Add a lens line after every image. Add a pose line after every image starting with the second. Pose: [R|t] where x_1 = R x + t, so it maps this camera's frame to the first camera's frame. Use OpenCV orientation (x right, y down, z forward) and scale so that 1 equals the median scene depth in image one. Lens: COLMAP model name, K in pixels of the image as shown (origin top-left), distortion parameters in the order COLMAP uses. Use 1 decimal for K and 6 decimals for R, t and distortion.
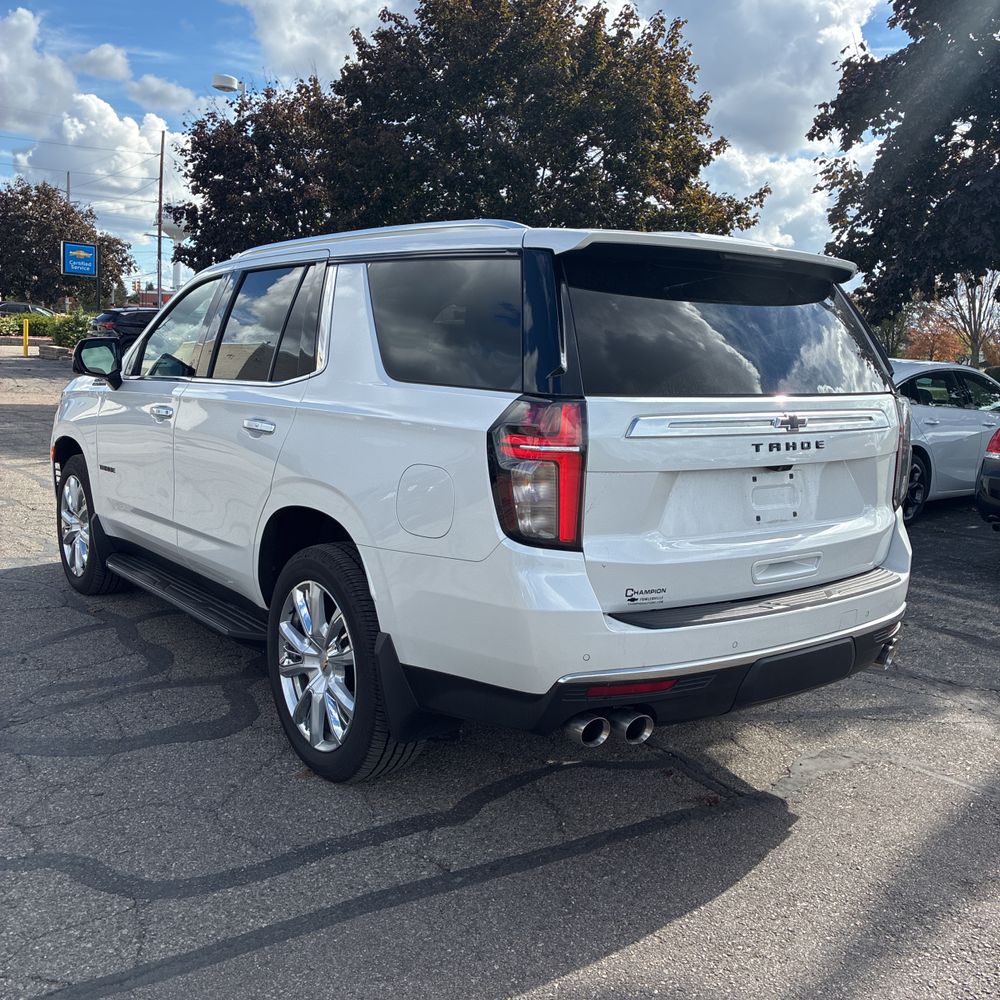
lens RADIAL K [[998.8, 0, 504.1], [0, 998.8, 488.1], [0, 0, 1]] dist [0.027805, -0.016764]
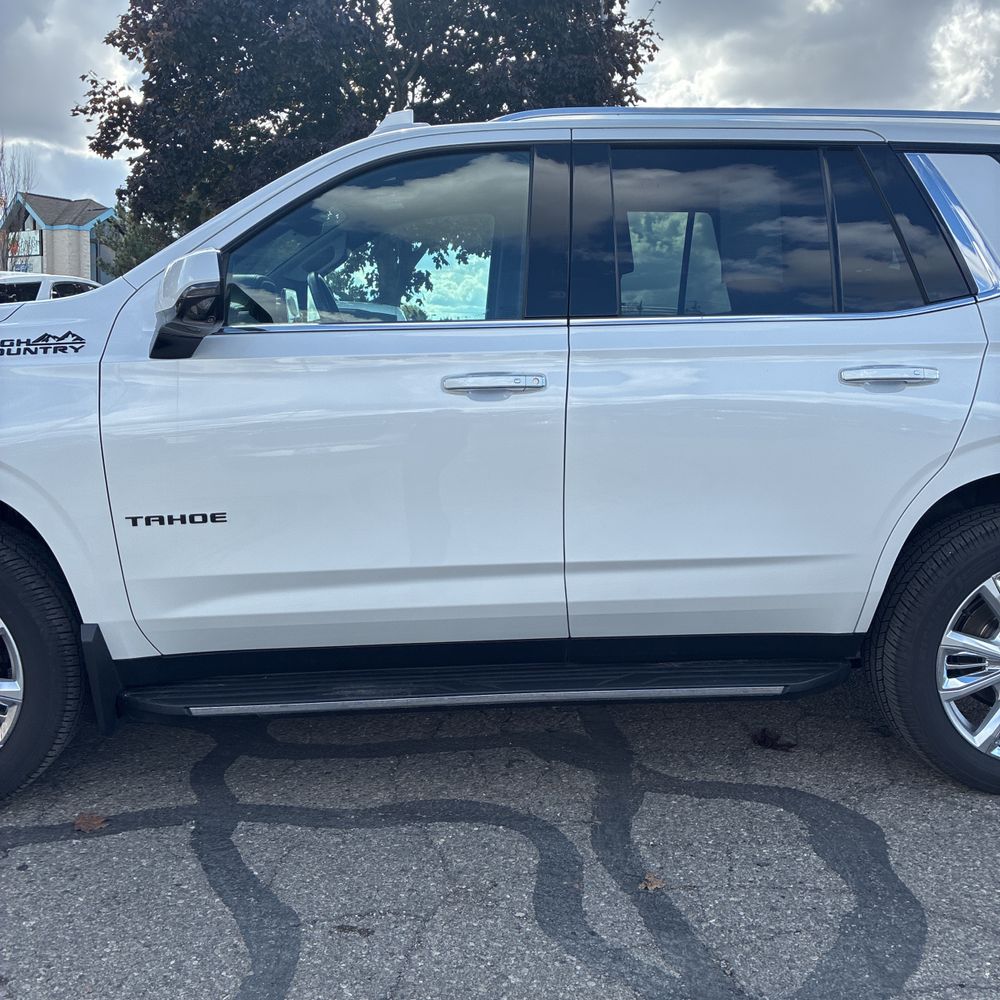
lens RADIAL K [[999.3, 0, 501.0], [0, 999.3, 485.9], [0, 0, 1]] dist [0.040714, -0.022187]
pose [[0.555827, -0.158460, 0.816056, -0.870882], [0.125180, 0.986425, 0.106280, -0.083653], [-0.821819, 0.043081, 0.568118, 0.729829]]
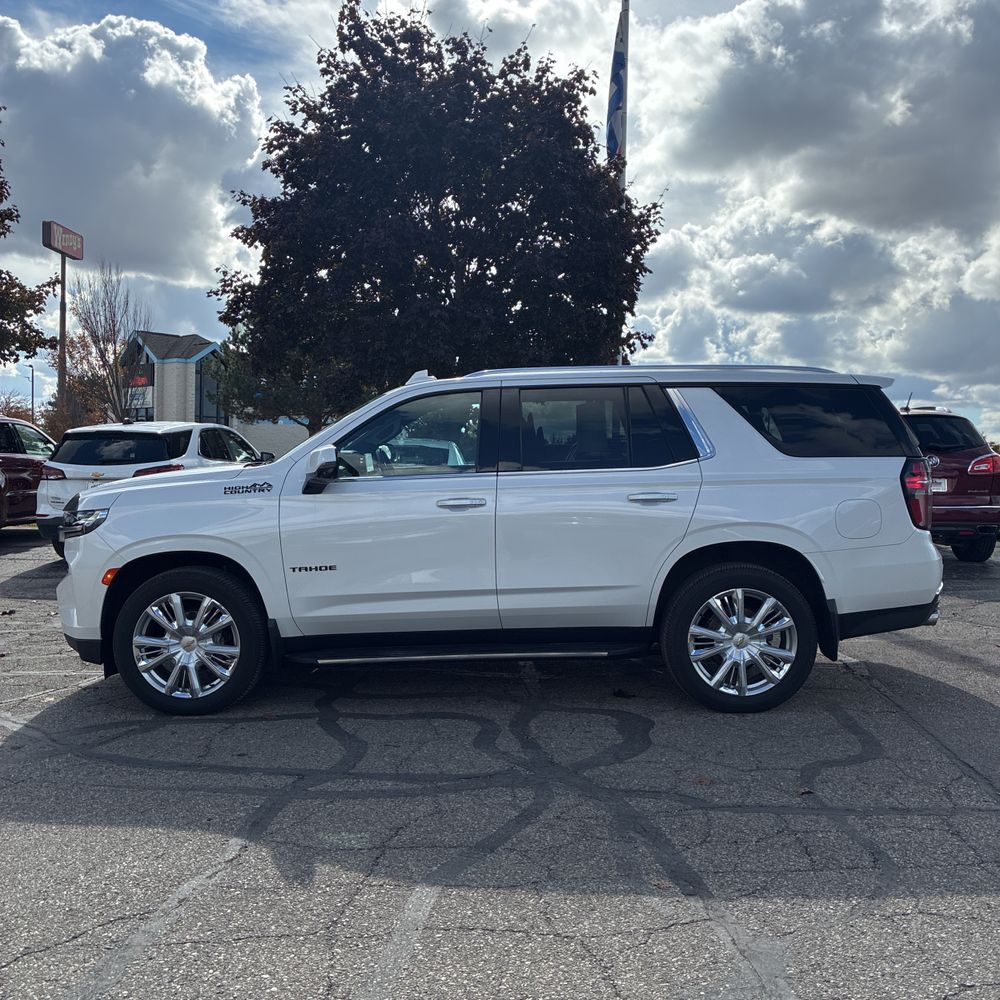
lens RADIAL K [[985.5, 0, 495.0], [0, 985.5, 502.2], [0, 0, 1]] dist [0.060102, -0.017535]
pose [[0.621394, -0.087725, 0.778572, -1.326194], [0.137141, 0.990549, 0.002154, -0.079290], [-0.771402, 0.105435, 0.627552, 0.247395]]
